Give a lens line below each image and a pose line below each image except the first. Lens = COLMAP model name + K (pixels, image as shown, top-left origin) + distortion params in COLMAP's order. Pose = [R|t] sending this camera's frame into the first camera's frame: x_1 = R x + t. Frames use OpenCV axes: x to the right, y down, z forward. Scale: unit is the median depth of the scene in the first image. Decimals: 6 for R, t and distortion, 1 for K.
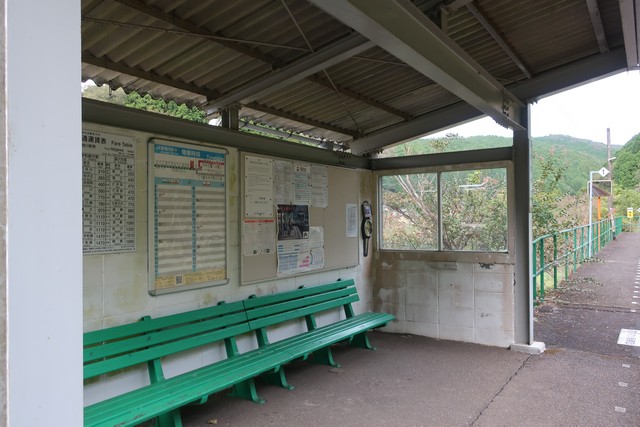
lens RADIAL K [[507.9, 0, 320.0], [0, 507.9, 213.5], [0, 0, 1]] dist [-0.001352, 0.007228]
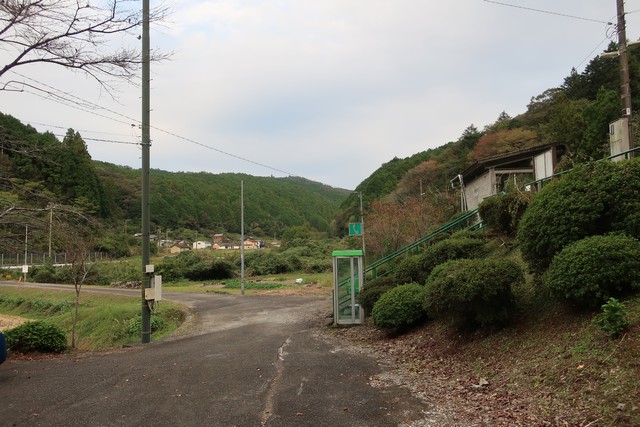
lens RADIAL K [[507.9, 0, 320.0], [0, 507.9, 213.5], [0, 0, 1]] dist [-0.001352, 0.007228]
pose [[0.878881, 0.027214, 0.476264, -1.332528], [0.005259, 0.997758, -0.066718, 0.178271], [-0.477011, 0.061142, 0.876768, -0.931679]]
